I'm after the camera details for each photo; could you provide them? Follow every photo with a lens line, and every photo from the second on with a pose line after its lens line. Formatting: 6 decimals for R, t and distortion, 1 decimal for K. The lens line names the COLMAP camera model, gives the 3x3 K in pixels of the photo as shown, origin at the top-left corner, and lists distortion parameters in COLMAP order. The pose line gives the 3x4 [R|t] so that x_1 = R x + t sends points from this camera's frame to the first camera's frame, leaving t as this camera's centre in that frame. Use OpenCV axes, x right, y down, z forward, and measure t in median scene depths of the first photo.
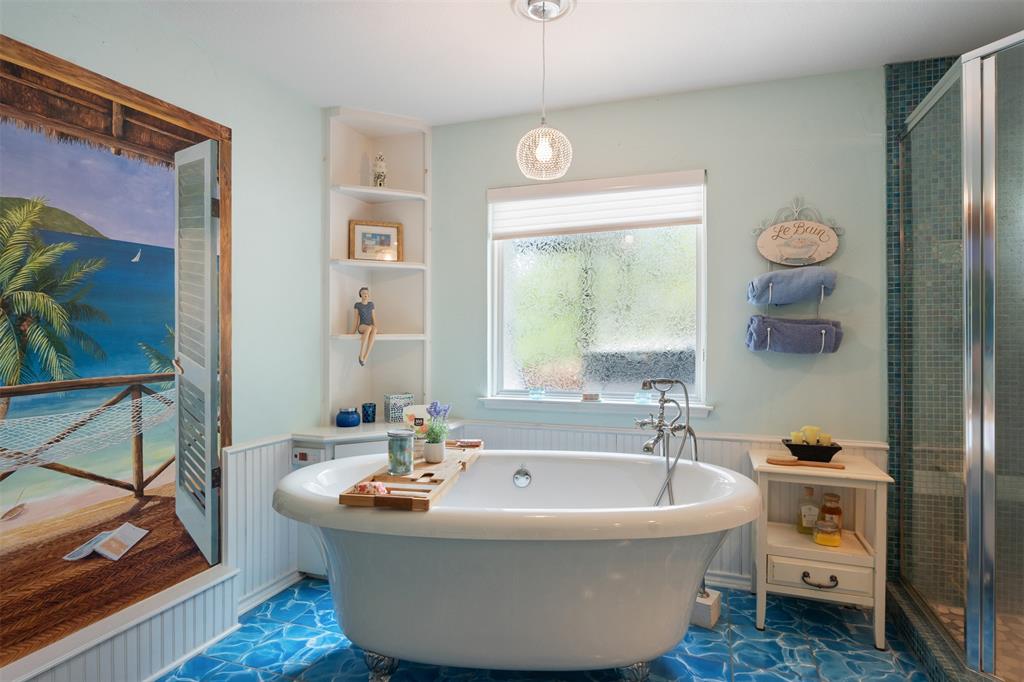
lens RADIAL K [[557.1, 0, 517.1], [0, 557.1, 321.5], [0, 0, 1]] dist [0.004324, -0.002024]
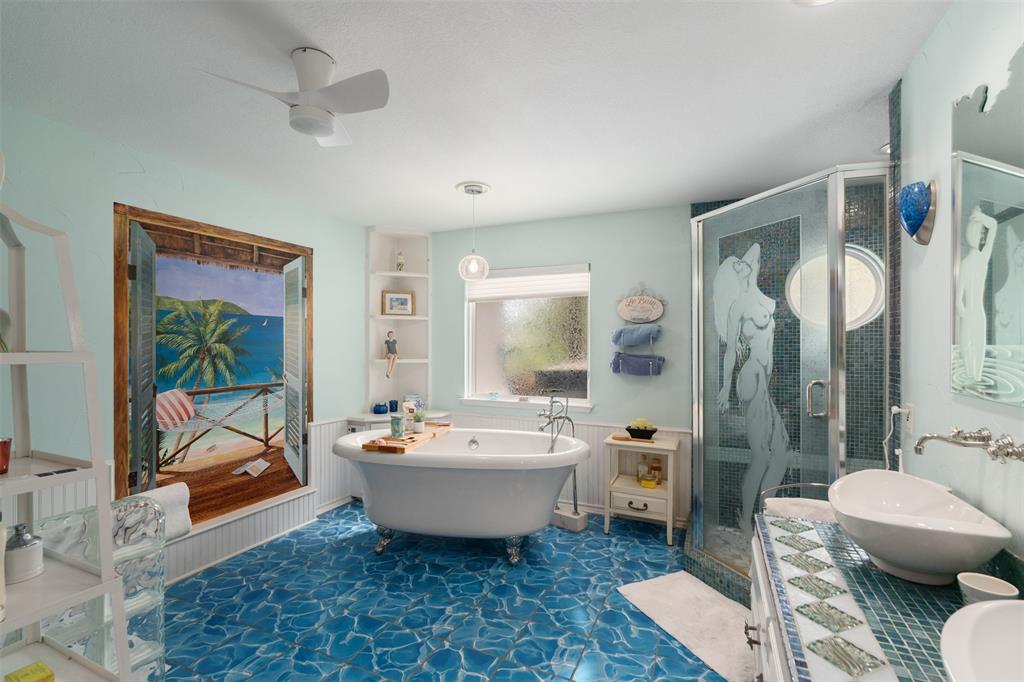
lens RADIAL K [[453.5, 0, 511.6], [0, 453.5, 344.7], [0, 0, 1]] dist [0.000825, 0.000155]
pose [[0.997209, 0.009559, -0.074052, 0.248123], [-0.008187, 0.999790, 0.018810, -0.064138], [0.074216, -0.018151, 0.997077, -0.434992]]
